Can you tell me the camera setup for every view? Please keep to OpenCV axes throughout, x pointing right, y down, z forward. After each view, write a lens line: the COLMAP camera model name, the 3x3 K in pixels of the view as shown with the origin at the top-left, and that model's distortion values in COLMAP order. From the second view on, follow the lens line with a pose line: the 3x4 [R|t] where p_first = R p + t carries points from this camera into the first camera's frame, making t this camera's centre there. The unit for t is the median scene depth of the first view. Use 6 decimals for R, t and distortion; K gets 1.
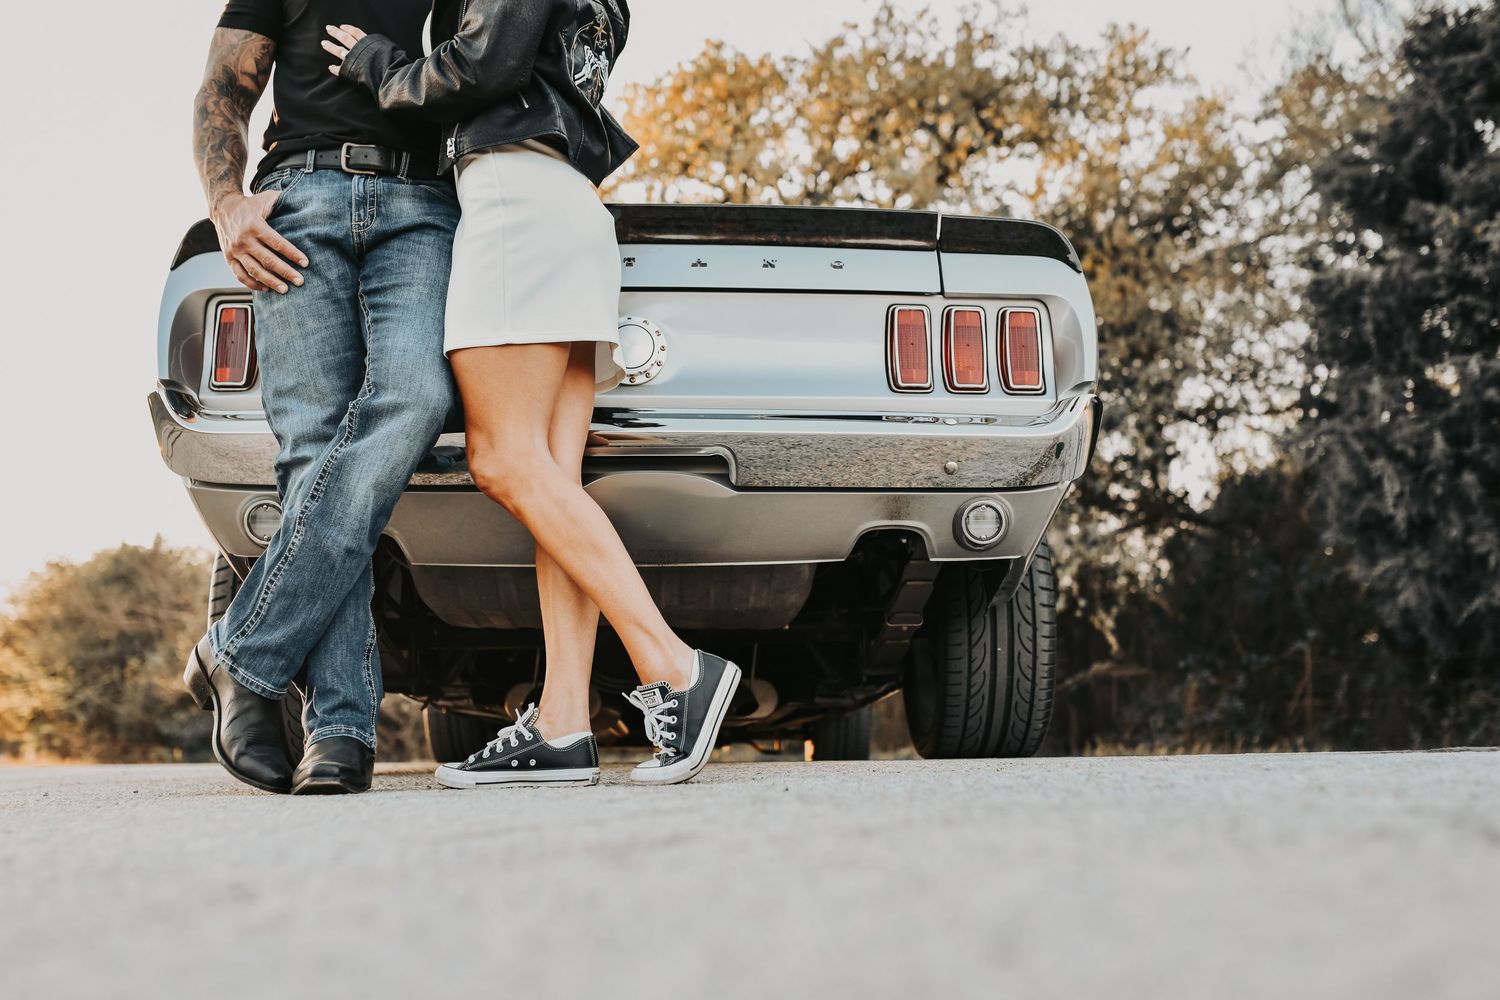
lens RADIAL K [[1573.1, 0, 757.5], [0, 1573.1, 475.6], [0, 0, 1]] dist [-0.050954, 0.000000]
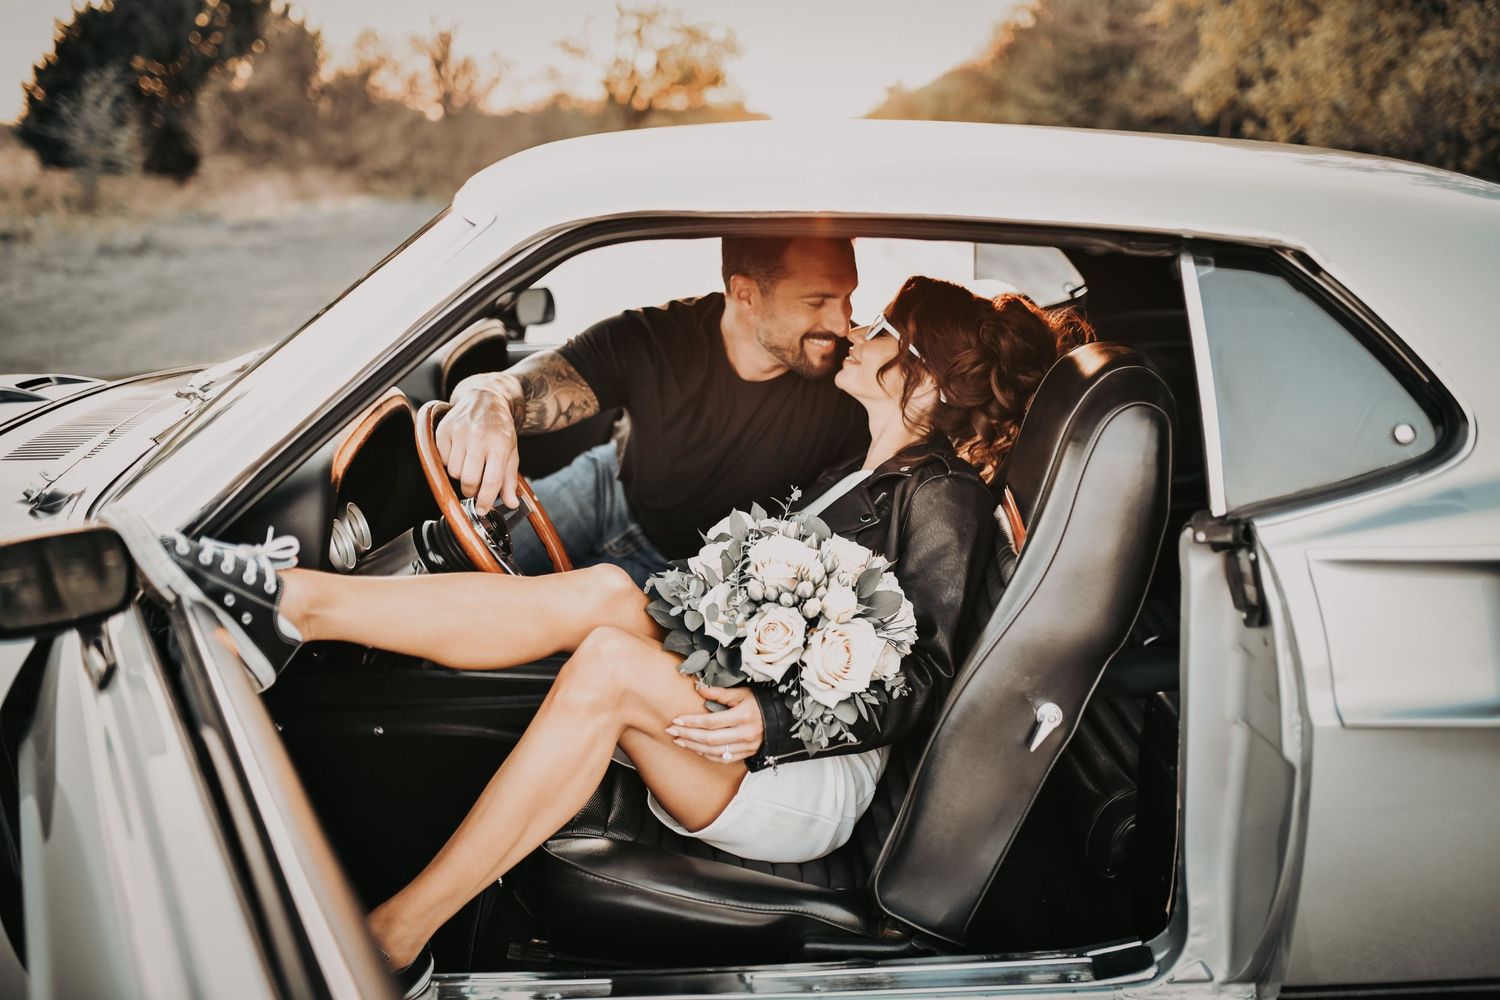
lens RADIAL K [[1429.6, 0, 756.6], [0, 1429.6, 507.4], [0, 0, 1]] dist [-0.035676, 0.000000]
pose [[0.803021, 0.165778, -0.572429, -0.173109], [0.092440, 0.914256, 0.394449, -0.189708], [0.588738, -0.369666, 0.718842, 1.647101]]
